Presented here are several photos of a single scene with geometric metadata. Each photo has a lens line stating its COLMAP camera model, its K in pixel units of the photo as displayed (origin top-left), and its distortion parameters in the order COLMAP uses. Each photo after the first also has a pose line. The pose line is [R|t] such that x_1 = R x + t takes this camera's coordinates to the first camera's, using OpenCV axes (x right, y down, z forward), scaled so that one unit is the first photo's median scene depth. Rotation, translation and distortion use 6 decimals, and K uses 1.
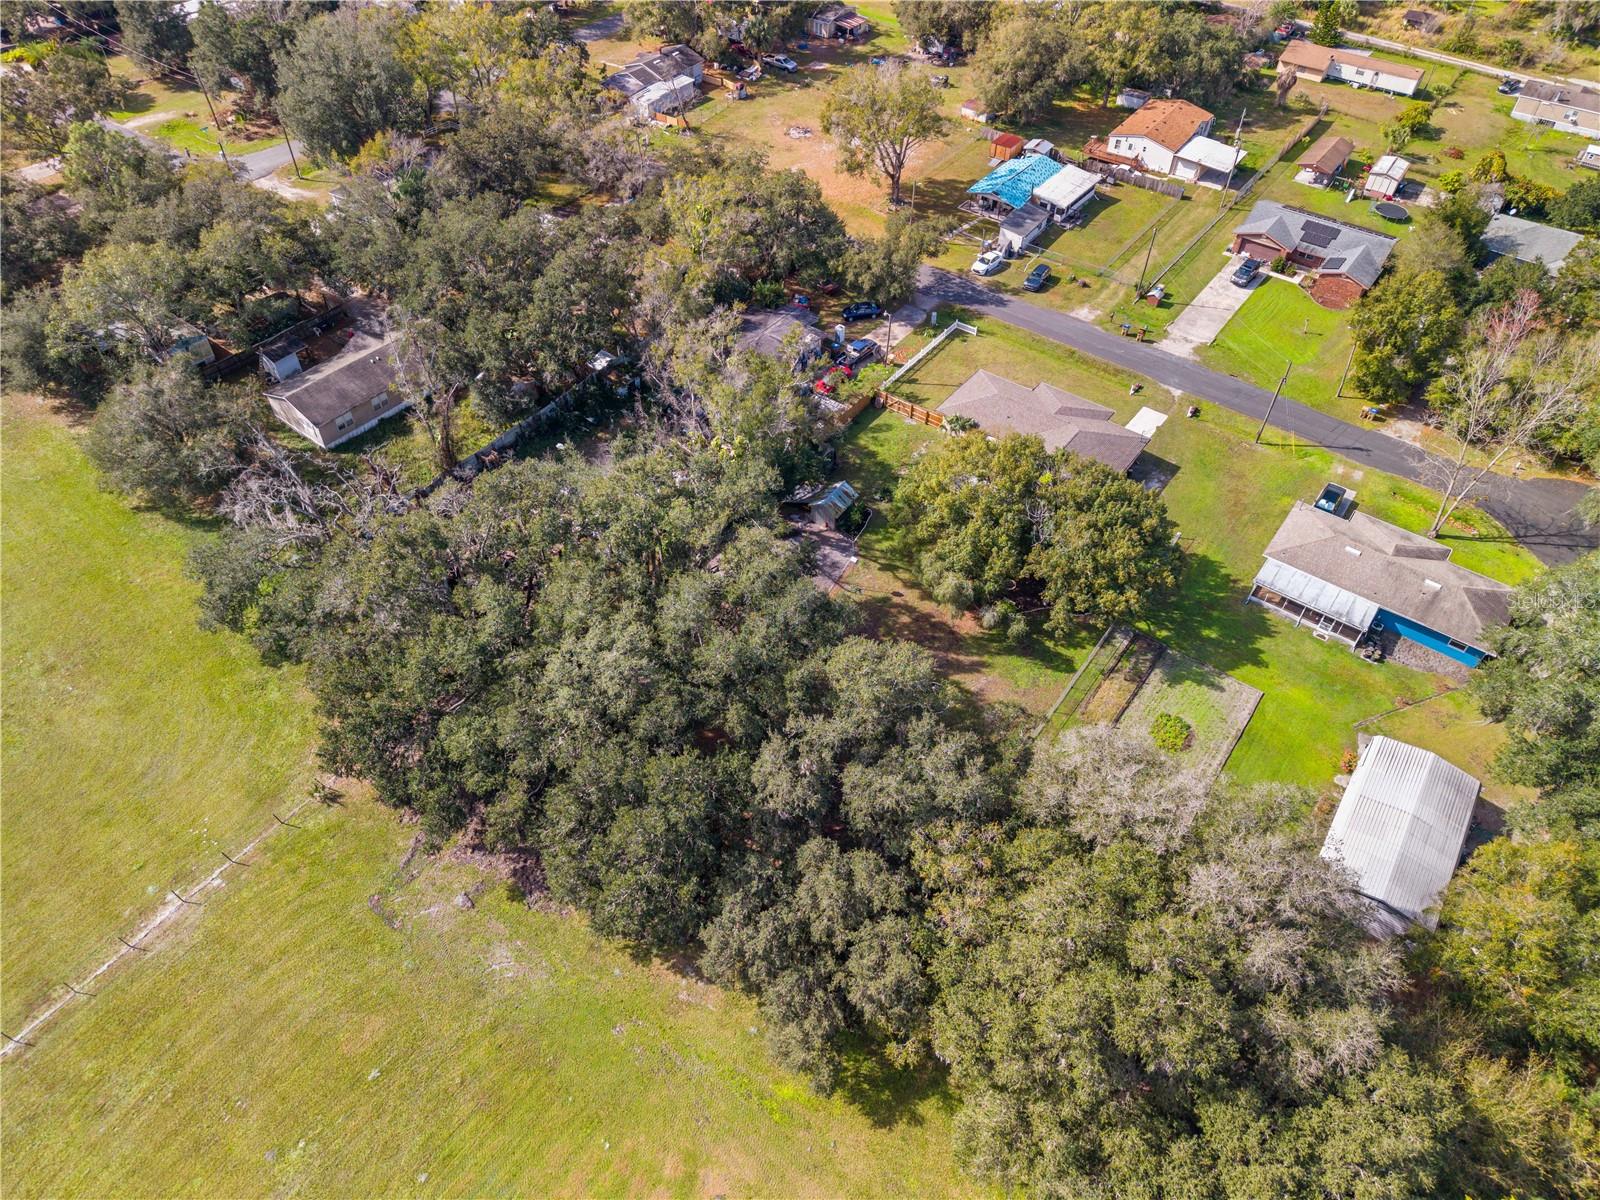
lens RADIAL K [[1063.6, 0, 796.3], [0, 1063.6, 597.9], [0, 0, 1]] dist [0.026712, -0.029223]
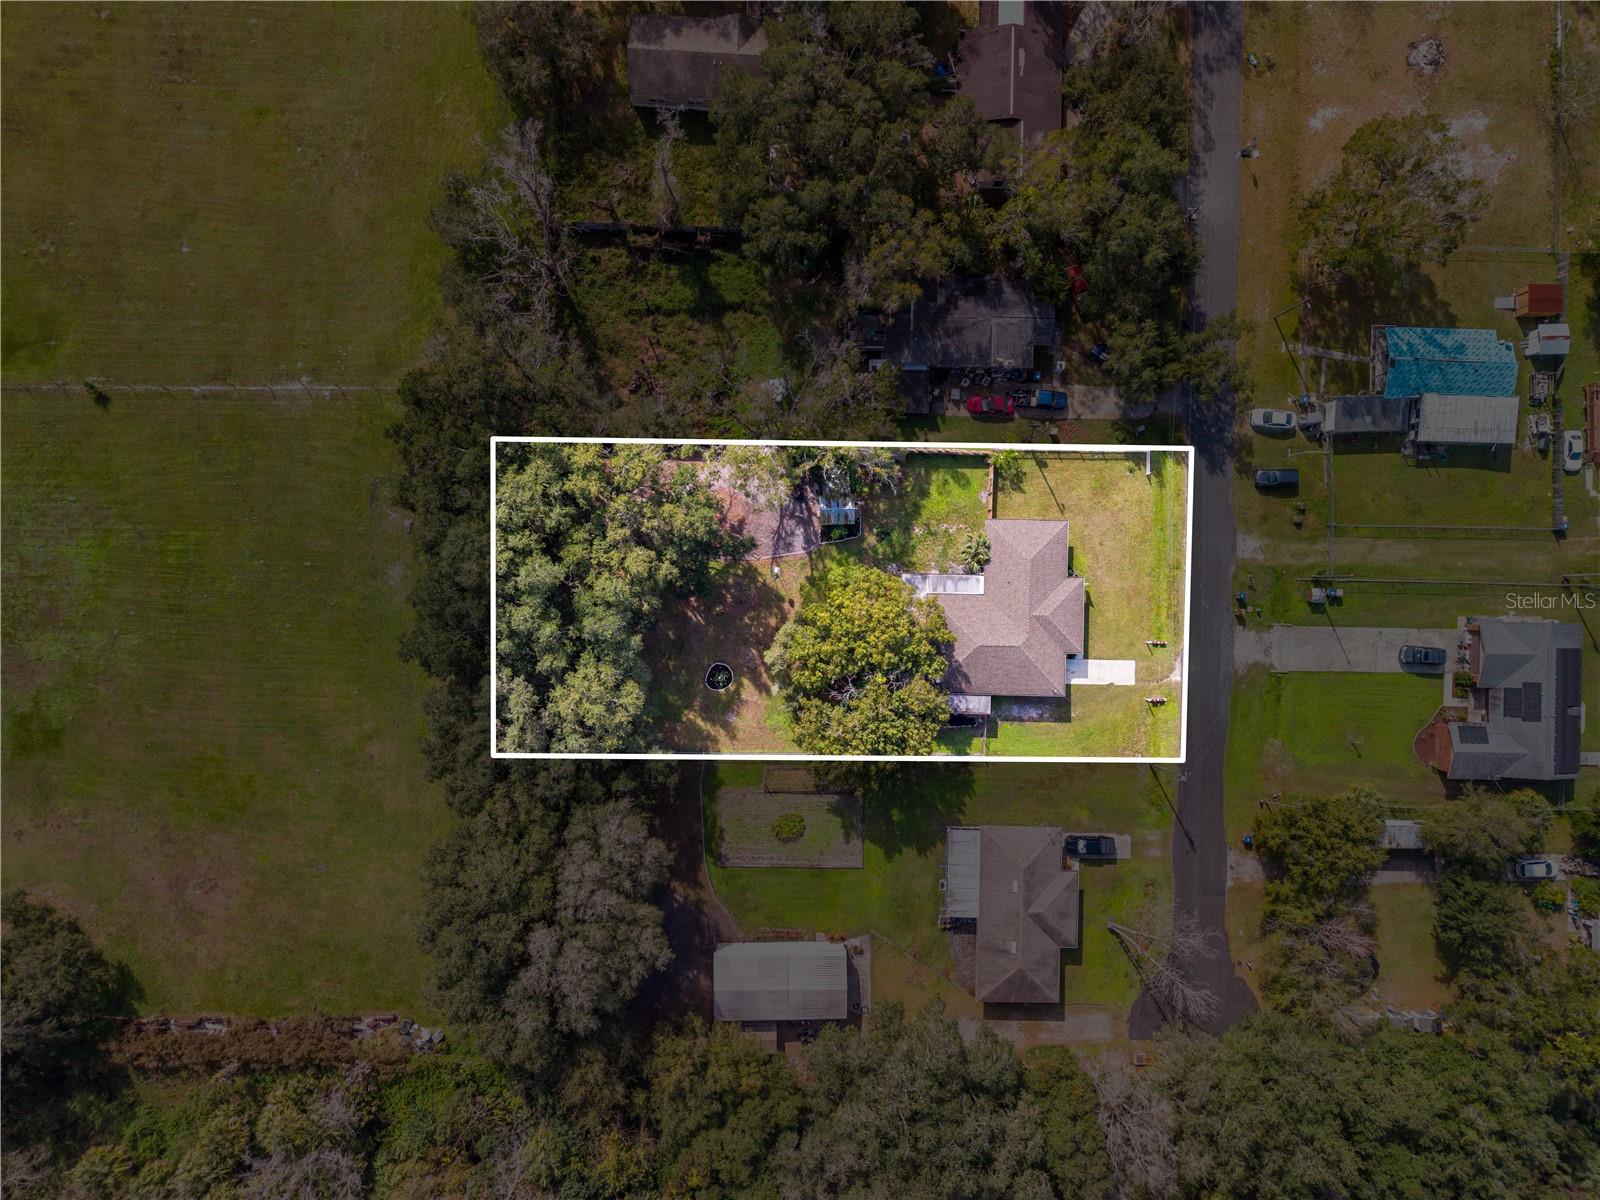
lens RADIAL K [[1063.6, 0, 800.0], [0, 1063.6, 602.1], [0, 0, 1]] dist [0.026712, -0.029223]
pose [[0.581162, 0.813782, -0.003109, 0.108331], [-0.597974, 0.429628, 0.676644, -0.900036], [0.551977, -0.391380, 0.736304, 0.068299]]
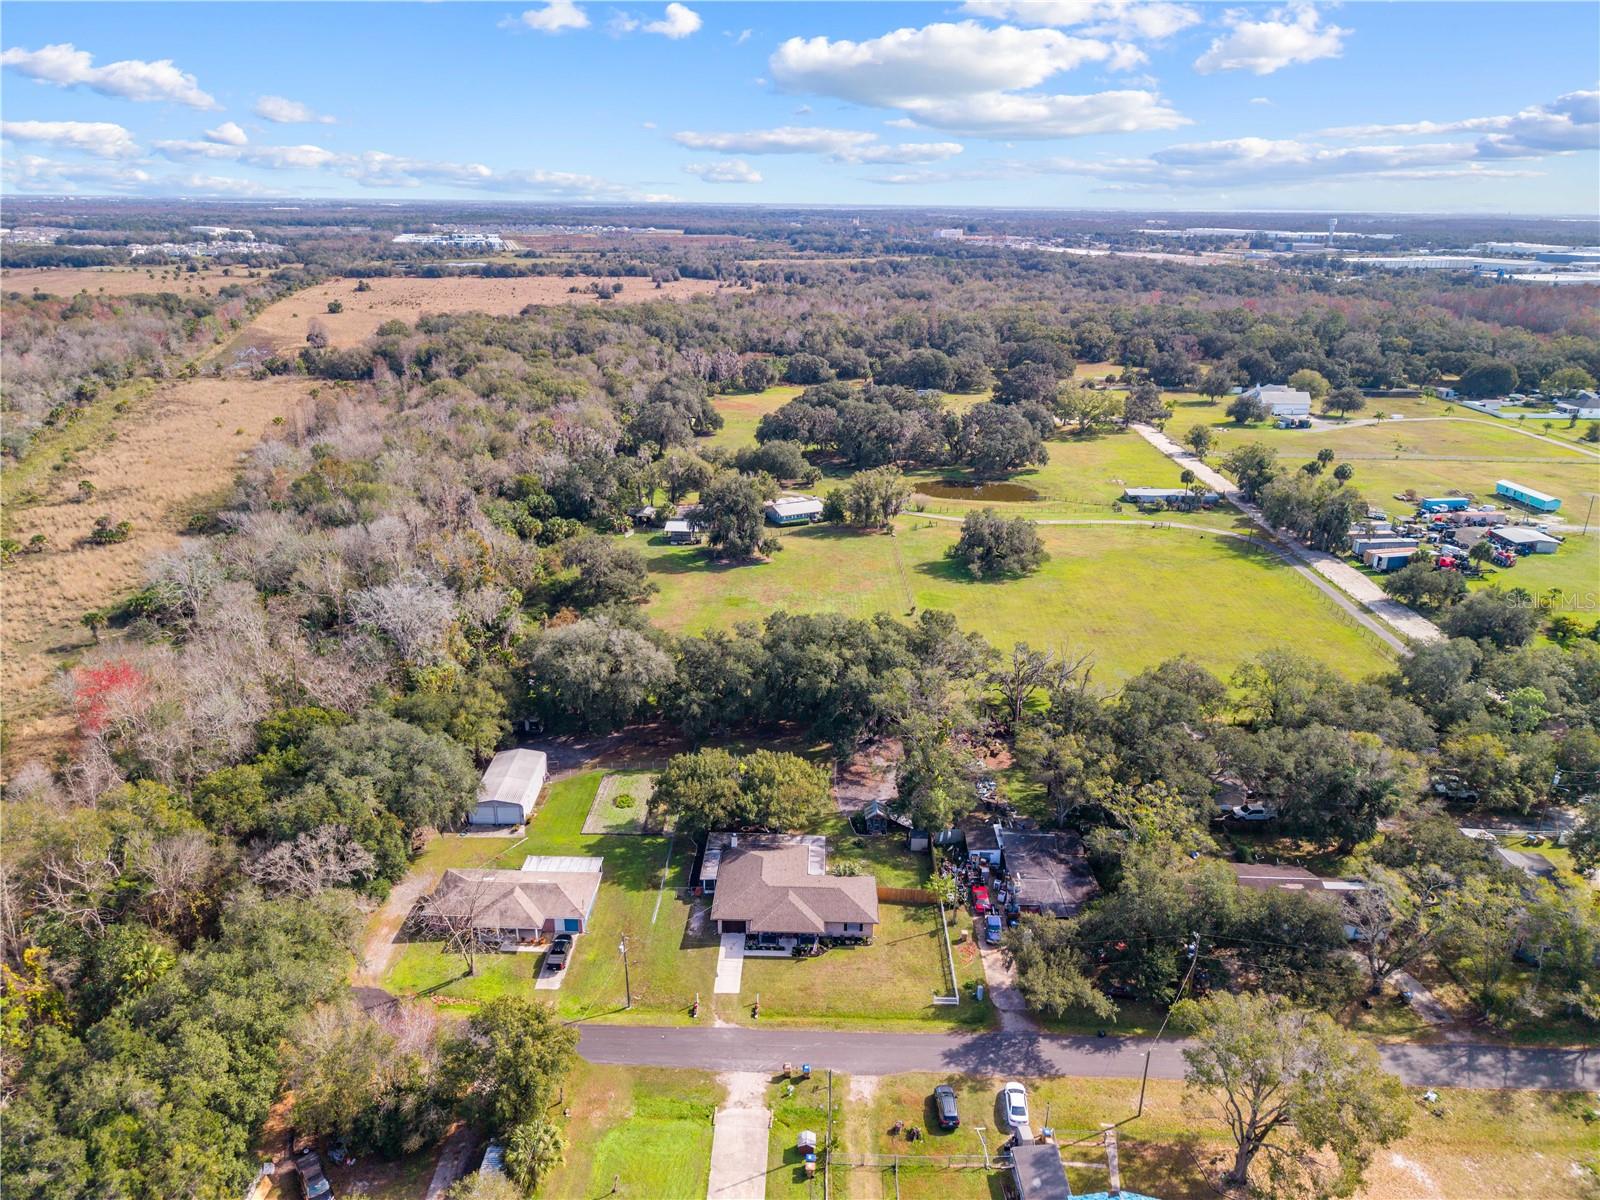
lens RADIAL K [[1063.6, 0, 801.7], [0, 1063.6, 607.7], [0, 0, 1]] dist [0.026712, -0.029223]
pose [[-0.816230, 0.179837, -0.549023, 0.959032], [-0.436598, 0.430347, 0.790053, -1.457474], [0.378352, 0.884568, -0.272745, 1.210741]]
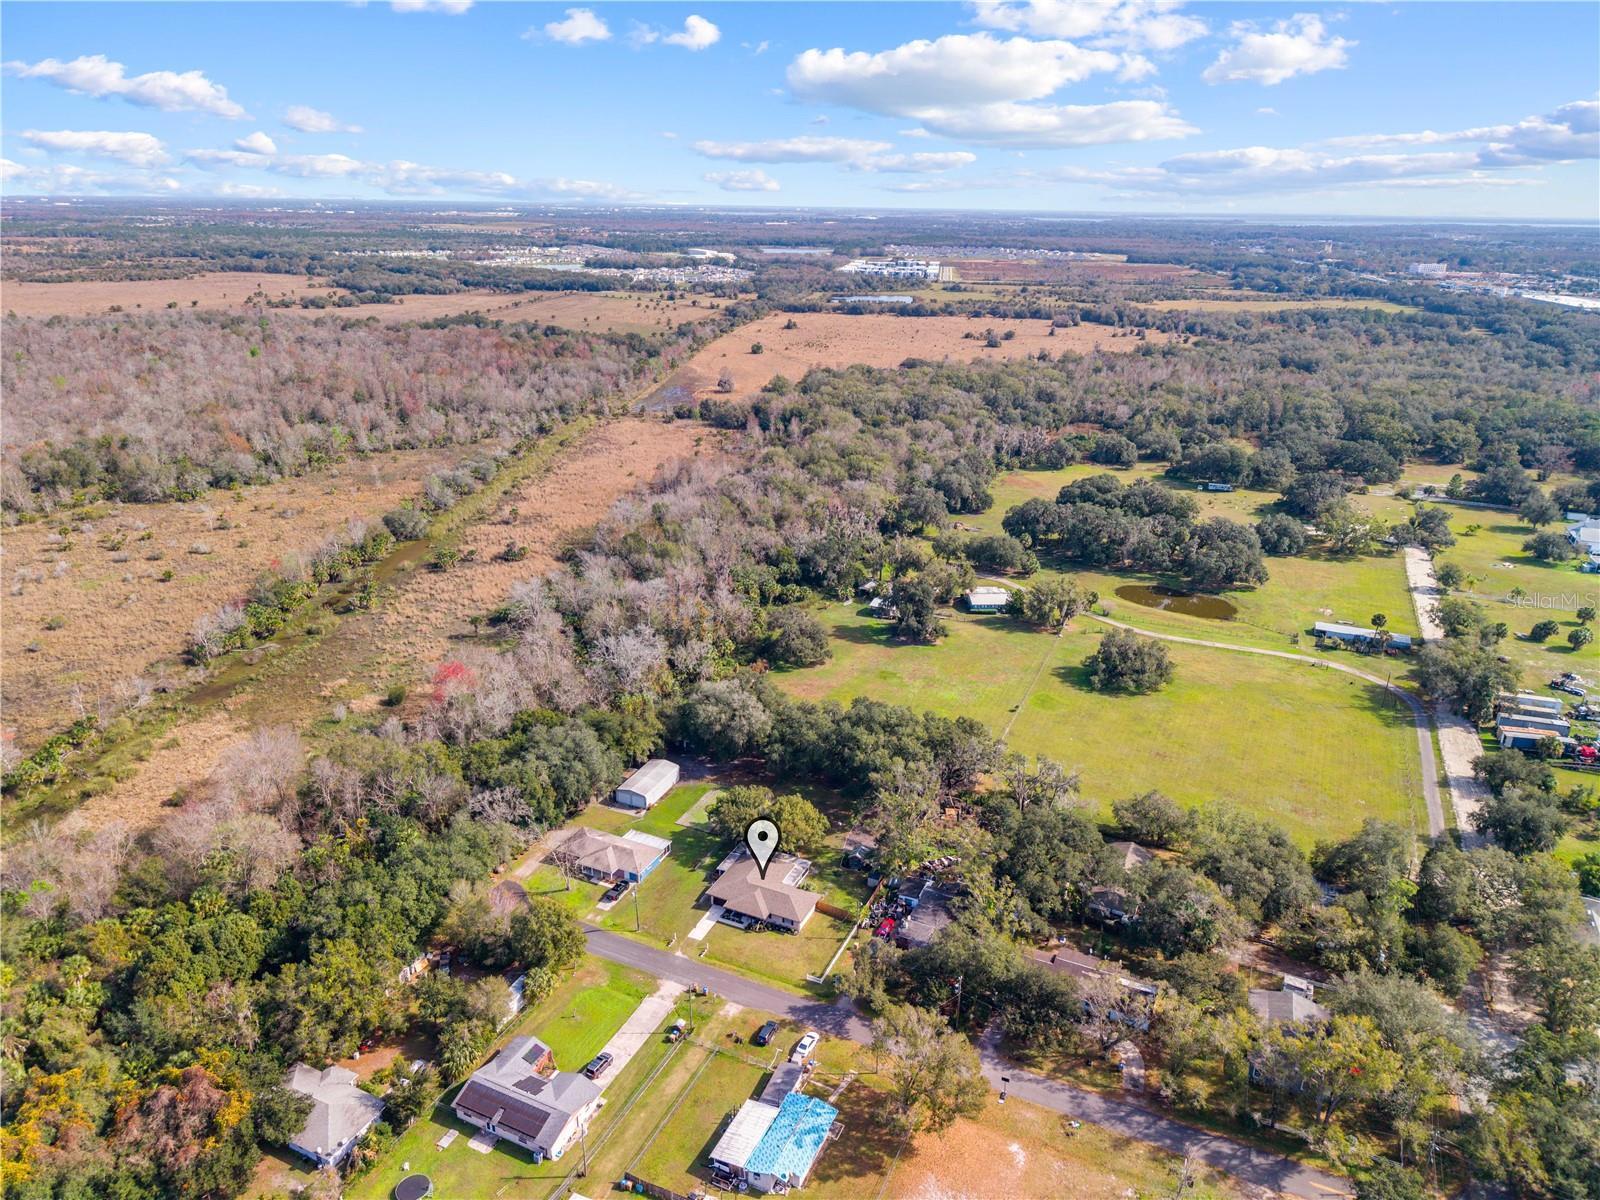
lens RADIAL K [[1063.6, 0, 804.9], [0, 1063.6, 600.7], [0, 0, 1]] dist [0.026712, -0.029223]
pose [[-0.977849, 0.039474, -0.205554, 0.605755], [-0.173641, 0.395365, 0.901962, -2.379870], [0.116872, 0.917676, -0.379753, 1.445669]]
